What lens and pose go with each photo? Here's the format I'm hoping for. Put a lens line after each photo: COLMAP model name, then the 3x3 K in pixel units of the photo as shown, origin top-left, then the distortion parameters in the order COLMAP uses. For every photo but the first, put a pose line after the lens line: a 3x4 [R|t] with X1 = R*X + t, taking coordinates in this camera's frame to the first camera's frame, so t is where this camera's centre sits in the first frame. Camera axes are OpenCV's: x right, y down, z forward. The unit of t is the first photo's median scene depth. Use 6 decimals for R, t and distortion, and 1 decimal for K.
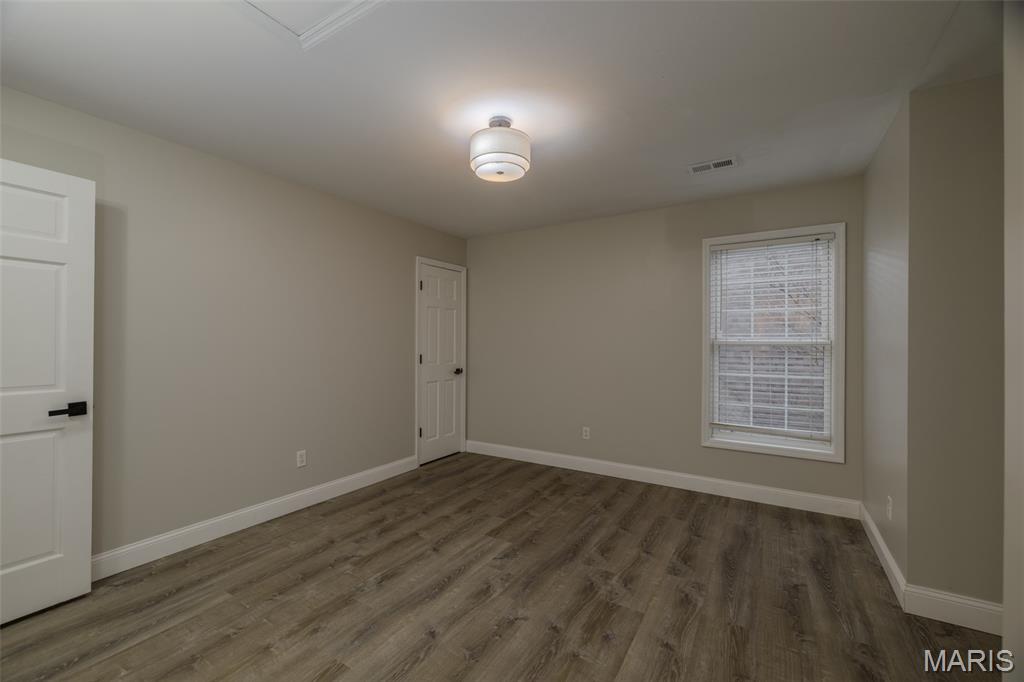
lens RADIAL K [[426.9, 0, 507.7], [0, 426.9, 341.5], [0, 0, 1]] dist [0.003744, 0.000088]
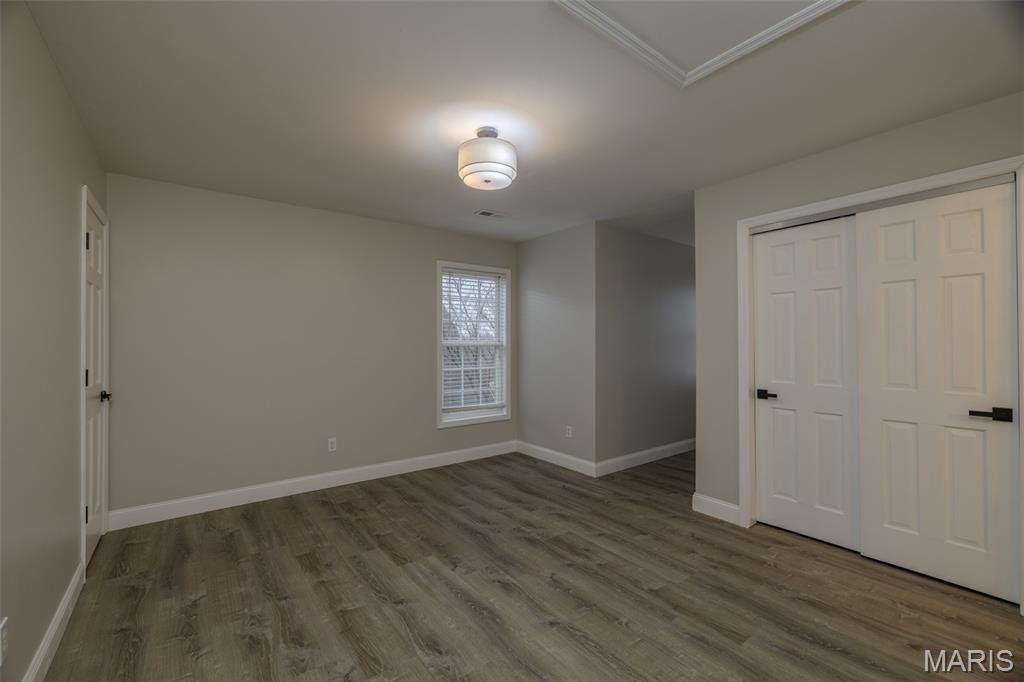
lens RADIAL K [[426.9, 0, 507.7], [0, 426.9, 341.5], [0, 0, 1]] dist [0.003744, 0.000088]
pose [[0.353729, 0.002826, 0.935344, -0.721490], [0.000066, 0.999995, -0.003046, -0.002952], [-0.935348, 0.001139, 0.353727, 0.440584]]
